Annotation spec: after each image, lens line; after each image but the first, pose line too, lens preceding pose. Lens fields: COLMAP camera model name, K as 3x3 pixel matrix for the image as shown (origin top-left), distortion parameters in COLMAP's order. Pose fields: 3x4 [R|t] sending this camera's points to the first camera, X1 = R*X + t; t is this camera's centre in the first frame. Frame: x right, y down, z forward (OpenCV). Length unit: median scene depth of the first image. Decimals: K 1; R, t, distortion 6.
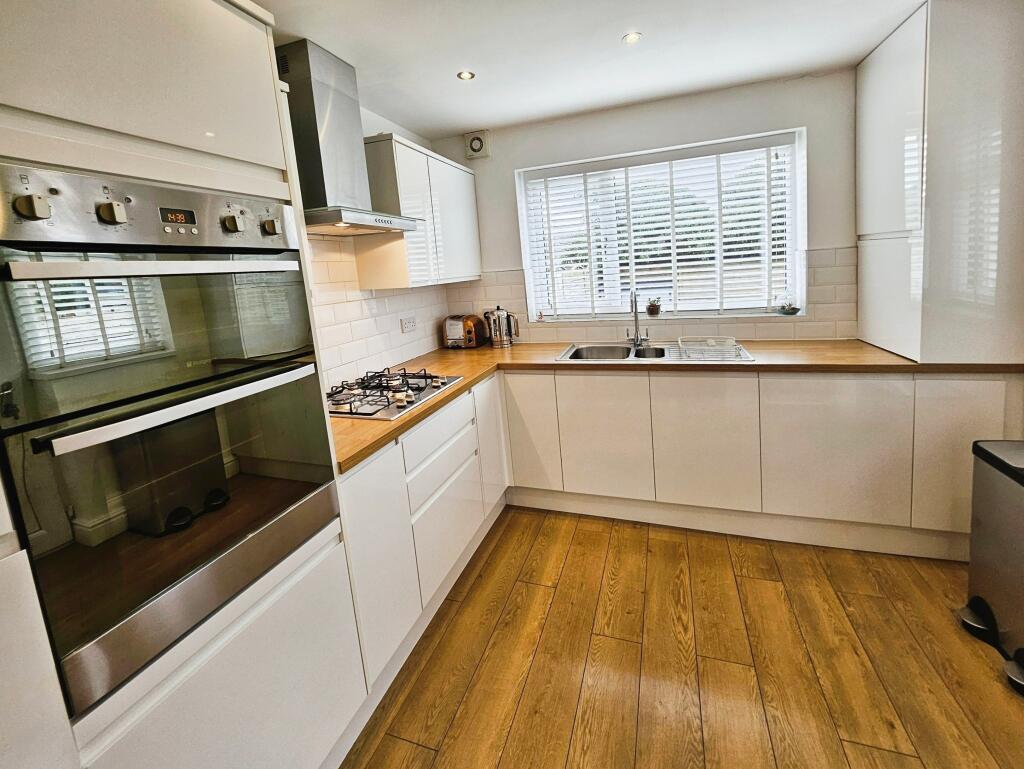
lens RADIAL K [[439.4, 0, 512.5], [0, 439.4, 377.9], [0, 0, 1]] dist [-0.002719, -0.000175]
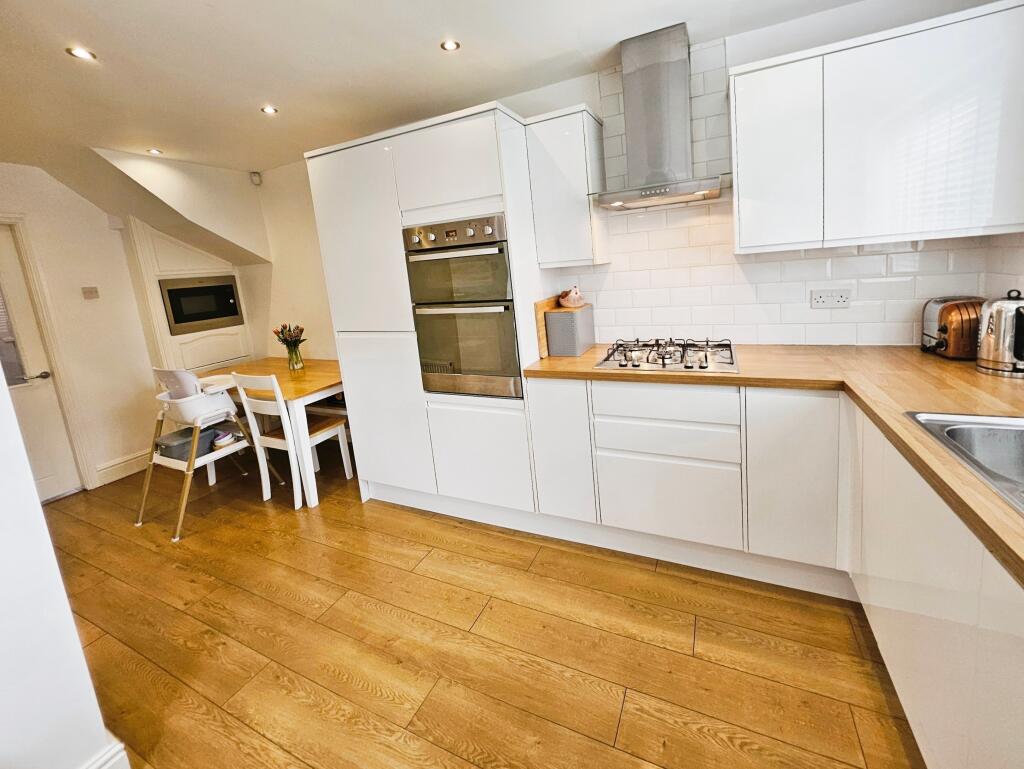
lens RADIAL K [[406.2, 0, 517.3], [0, 406.2, 388.6], [0, 0, 1]] dist [0.015716, 0.000223]
pose [[-0.107207, 0.377986, -0.919583, 0.678701], [-0.156268, 0.907012, 0.391037, -0.219230], [0.981879, 0.185624, -0.038171, 0.666899]]
